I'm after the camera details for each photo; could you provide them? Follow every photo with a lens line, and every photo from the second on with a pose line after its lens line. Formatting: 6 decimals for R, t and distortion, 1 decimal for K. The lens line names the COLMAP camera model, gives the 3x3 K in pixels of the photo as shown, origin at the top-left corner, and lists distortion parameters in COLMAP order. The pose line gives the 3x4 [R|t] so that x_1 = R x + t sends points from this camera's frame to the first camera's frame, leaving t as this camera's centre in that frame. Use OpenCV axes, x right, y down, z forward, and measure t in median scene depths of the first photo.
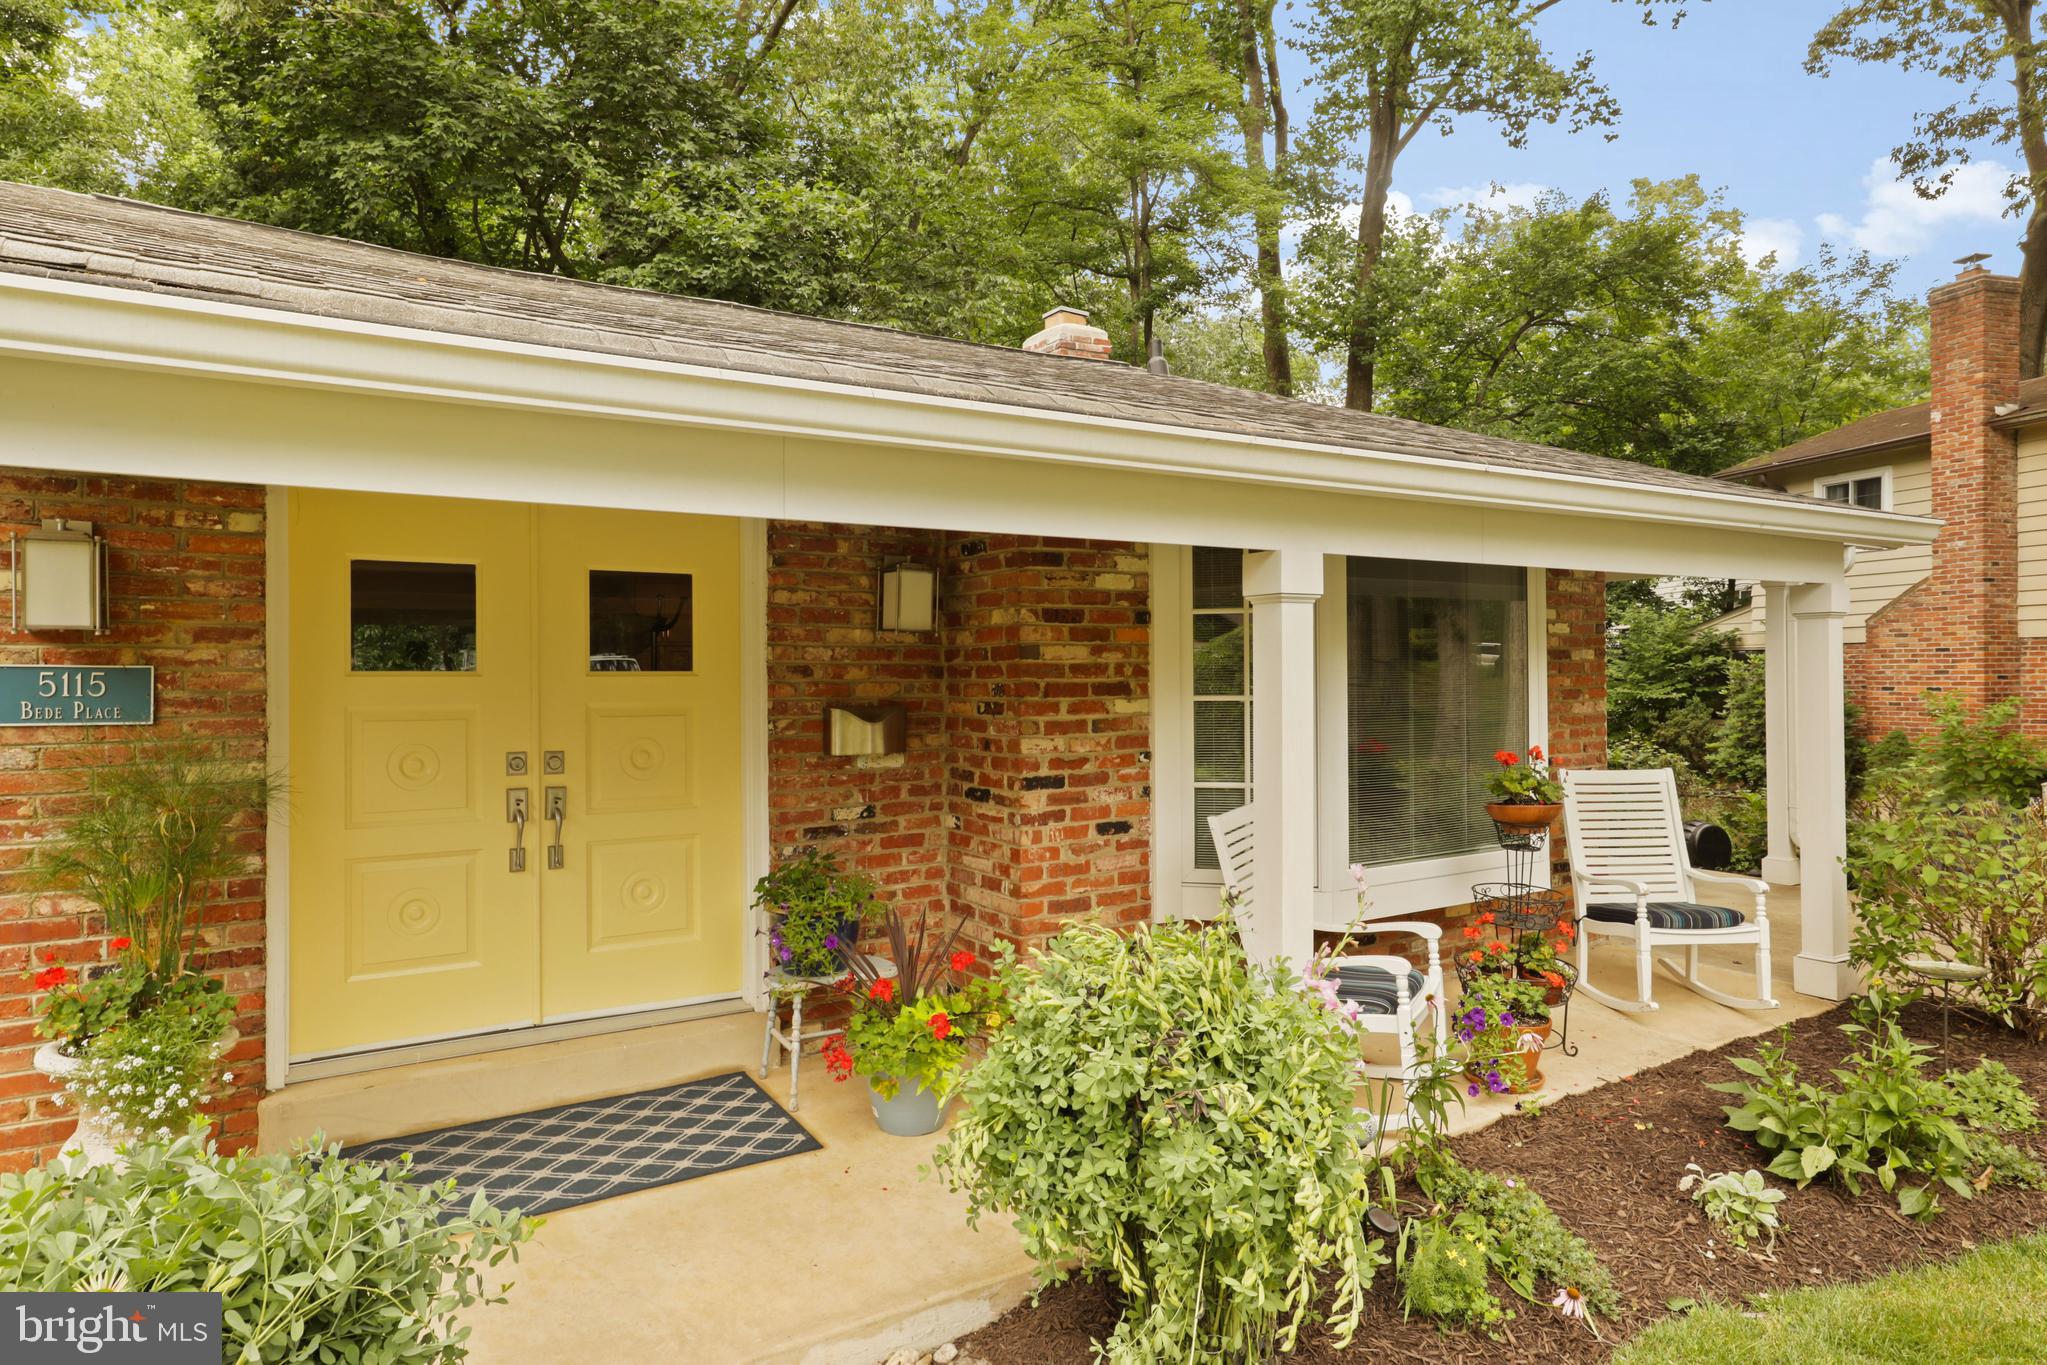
lens RADIAL K [[1223.9, 0, 1023.5], [0, 1223.9, 682.5], [0, 0, 1]] dist [-0.000158, 0.020292]
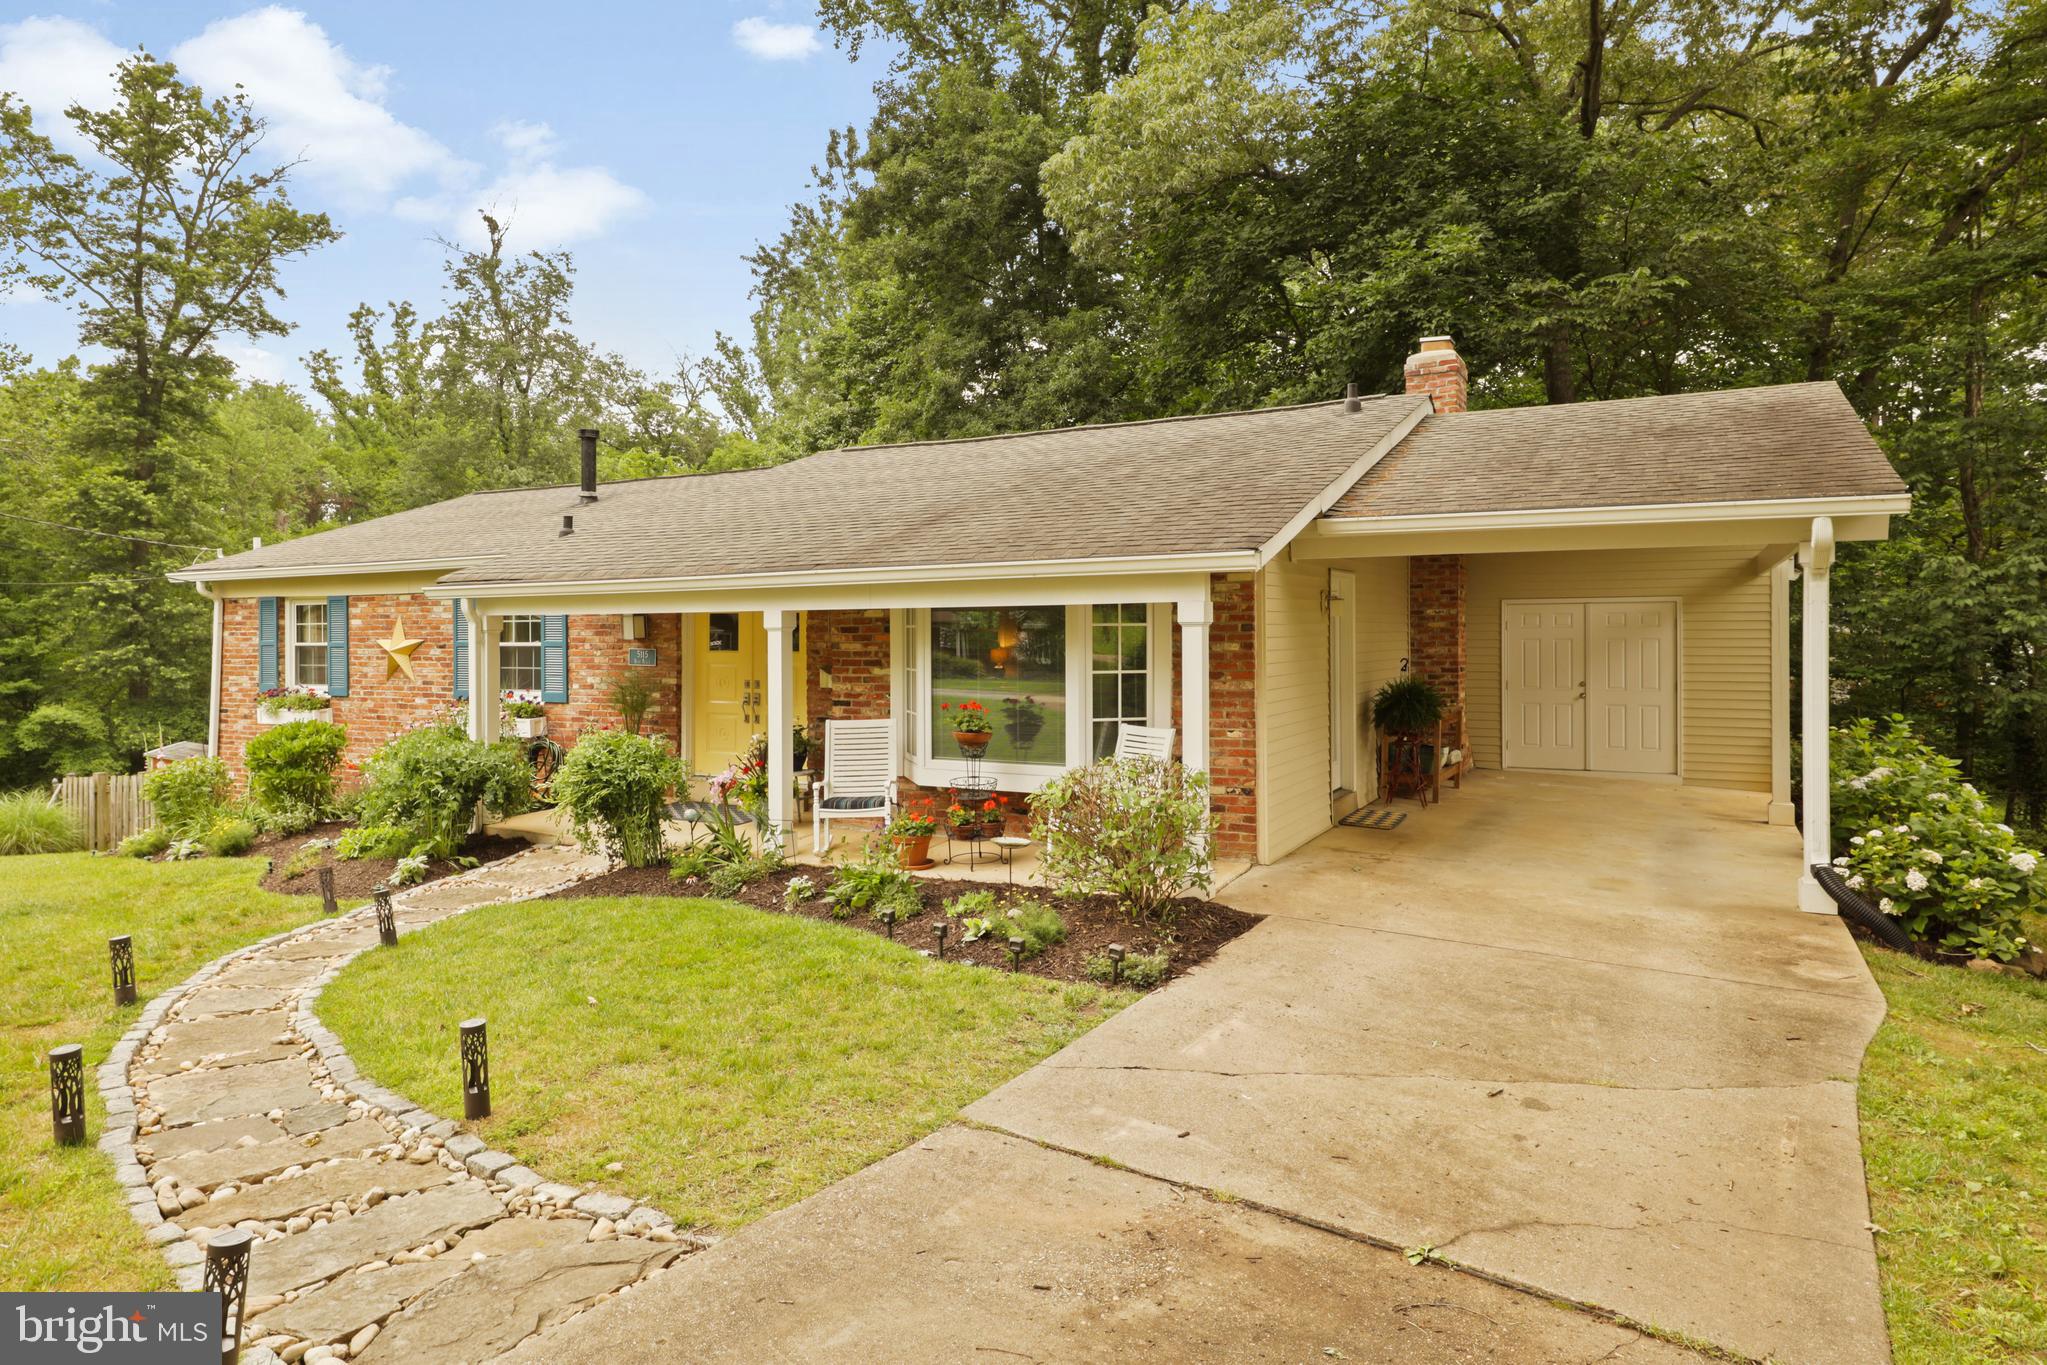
lens RADIAL K [[1207.9, 0, 1024.8], [0, 1207.9, 637.5], [0, 0, 1]] dist [0.001882, 0.015107]
pose [[0.480197, 0.008989, -0.877115, 2.115071], [-0.001702, 0.999955, 0.009316, -0.061294], [0.877159, -0.002980, 0.480190, 0.215680]]
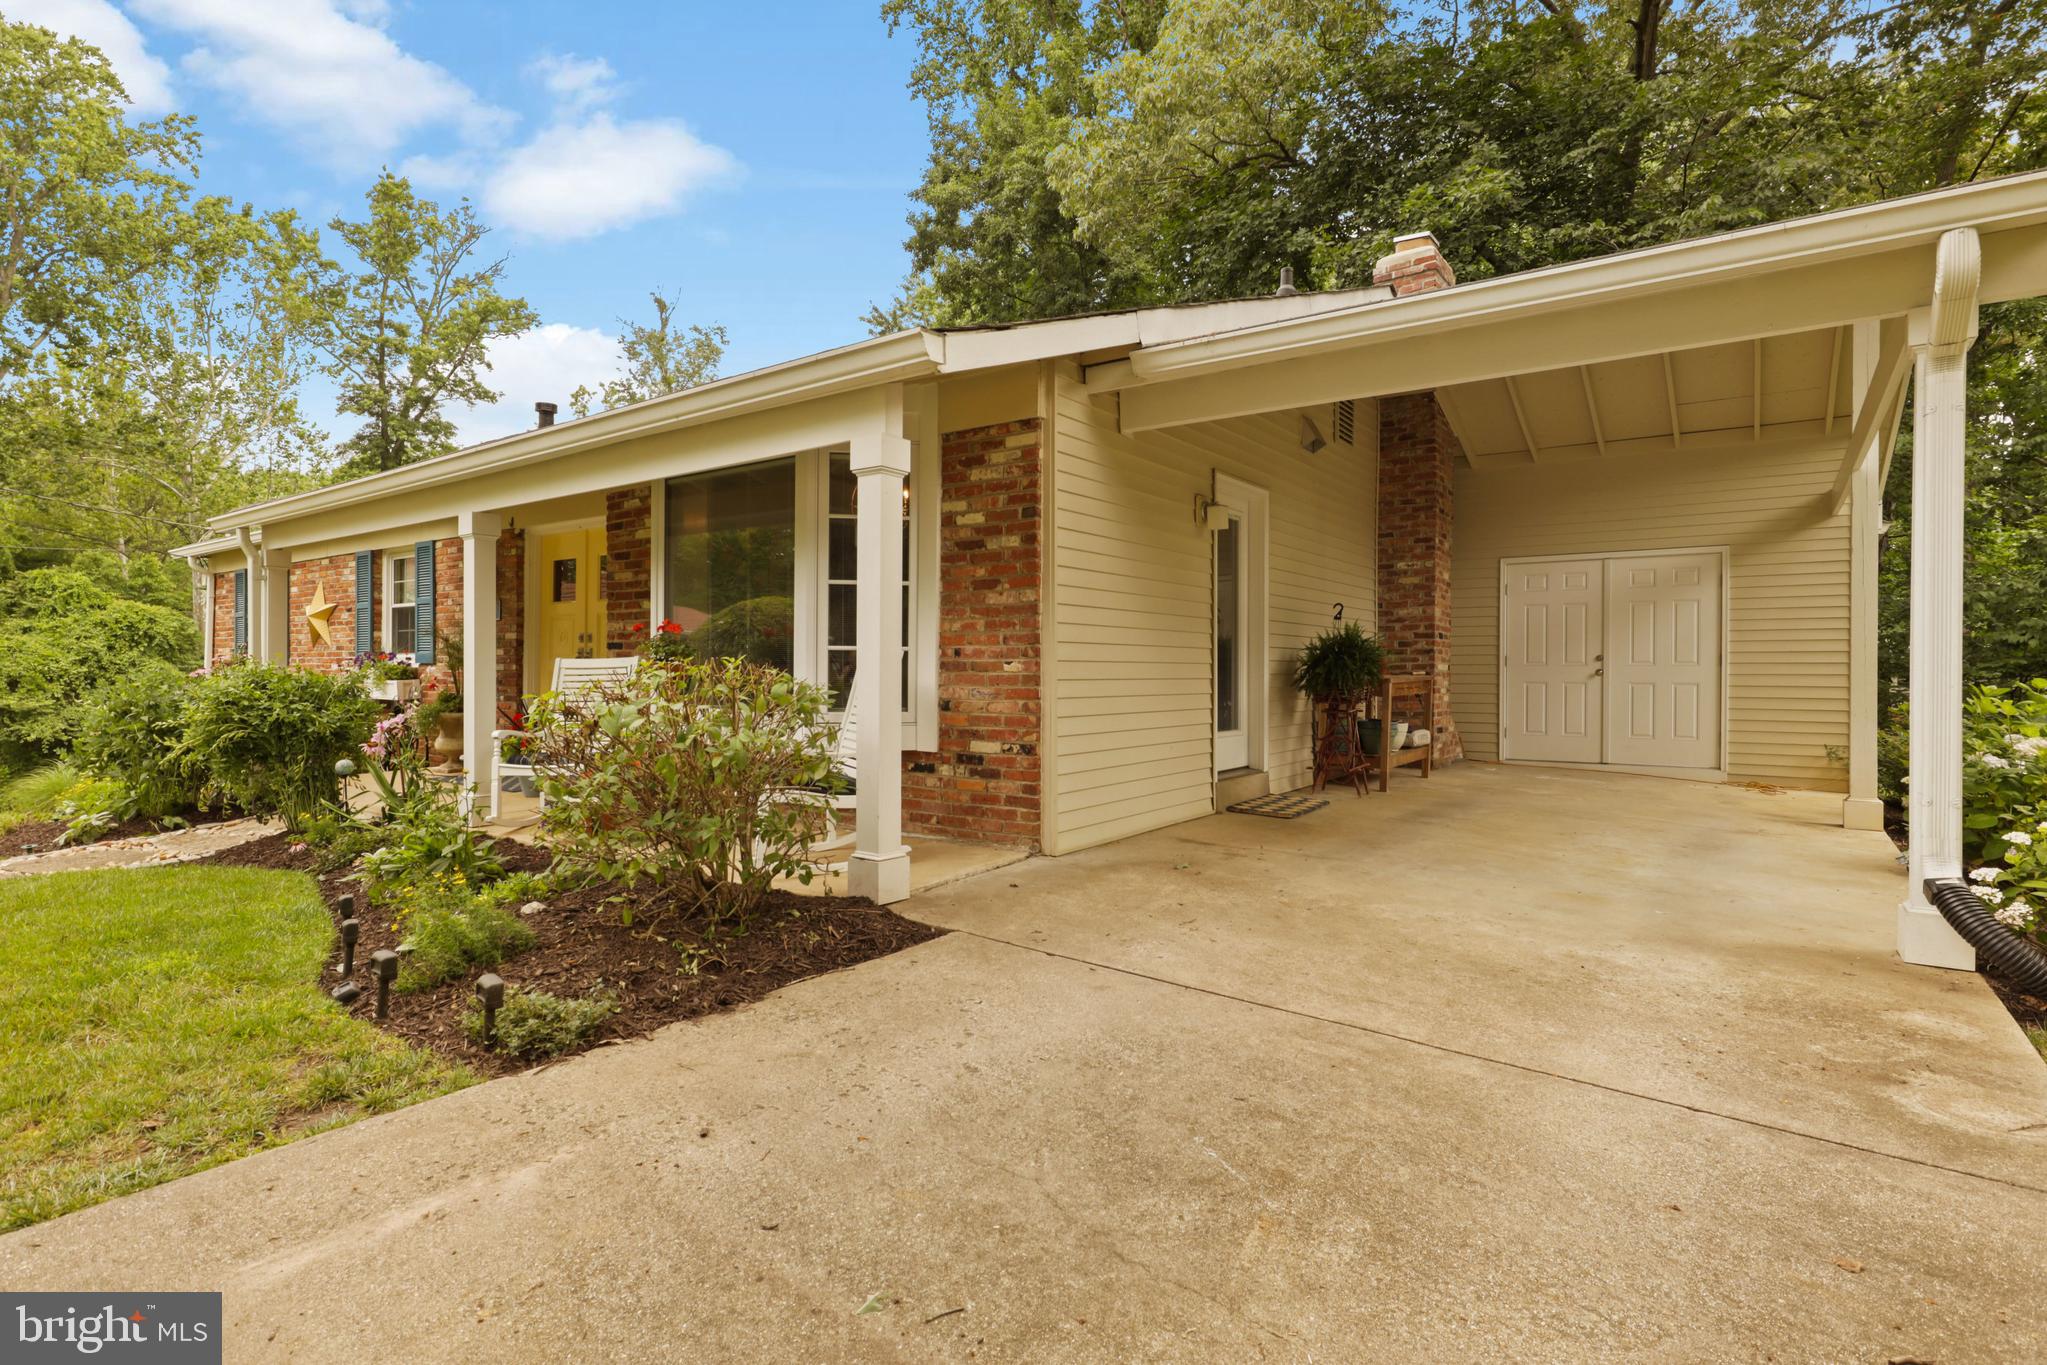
lens RADIAL K [[1015.9, 0, 1024.5], [0, 1015.9, 675.0], [0, 0, 1]] dist [-0.007956, 0.001448]
pose [[0.361325, 0.012890, -0.932351, 1.663813], [-0.012348, 0.999883, 0.009038, 0.102715], [0.932358, 0.008247, 0.361442, 1.006307]]
